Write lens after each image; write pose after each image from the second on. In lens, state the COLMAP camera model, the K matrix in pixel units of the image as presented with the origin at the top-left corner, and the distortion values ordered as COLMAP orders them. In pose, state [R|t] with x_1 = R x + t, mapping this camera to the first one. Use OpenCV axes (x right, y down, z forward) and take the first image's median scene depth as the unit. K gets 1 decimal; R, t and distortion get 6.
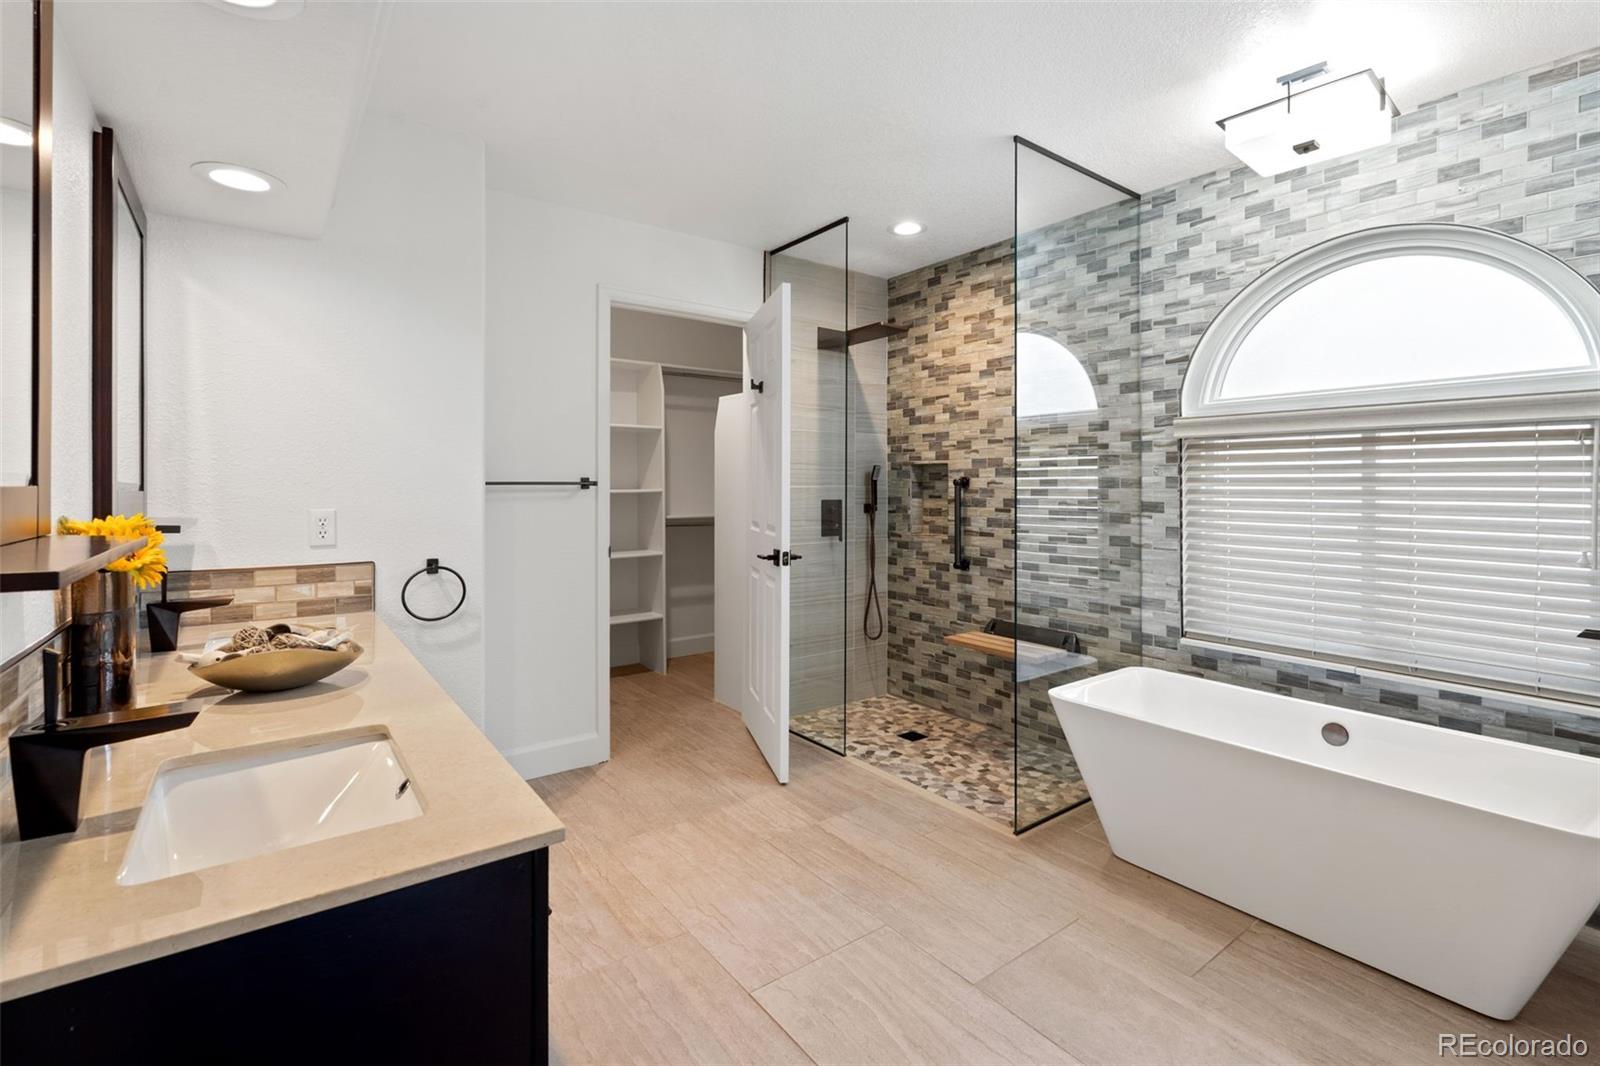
lens RADIAL K [[713.6, 0, 800.6], [0, 713.6, 487.9], [0, 0, 1]] dist [-0.002005, 0.000005]
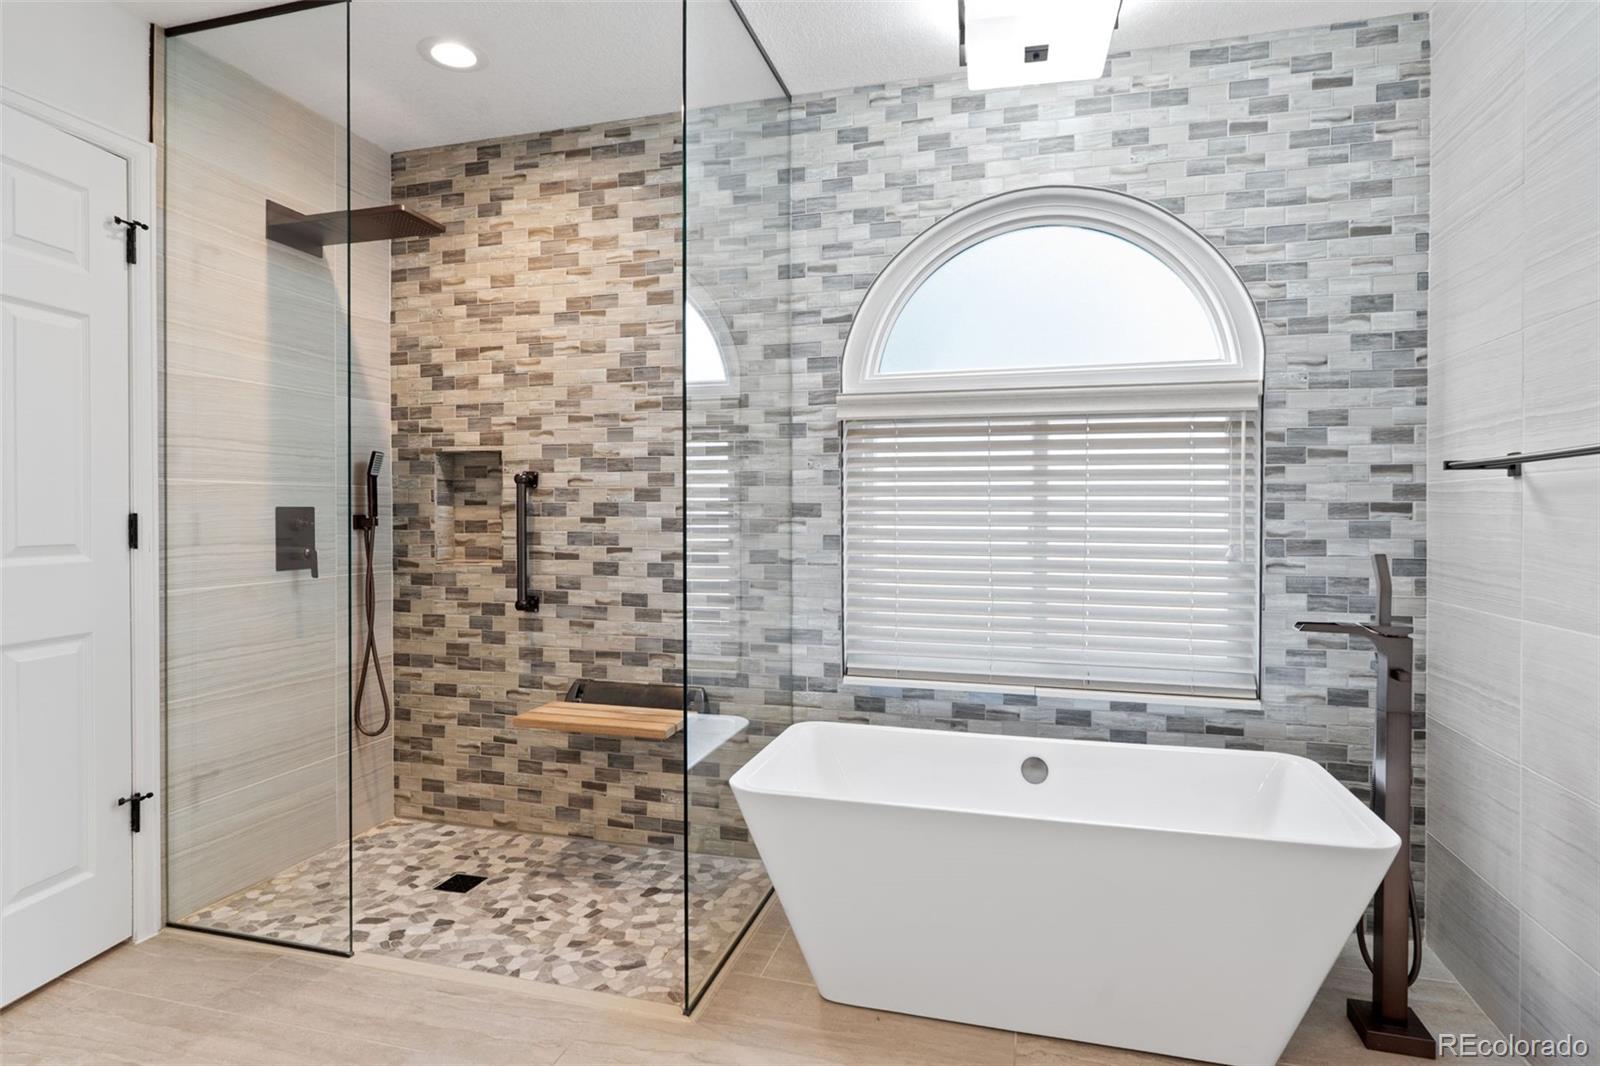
lens RADIAL K [[845.7, 0, 793.5], [0, 845.7, 520.5], [0, 0, 1]] dist [-0.004054, 0.001041]
pose [[0.796753, -0.008580, 0.604244, -0.063630], [0.001587, 0.999925, 0.012105, 0.026514], [-0.604302, -0.008686, 0.796708, 0.279708]]
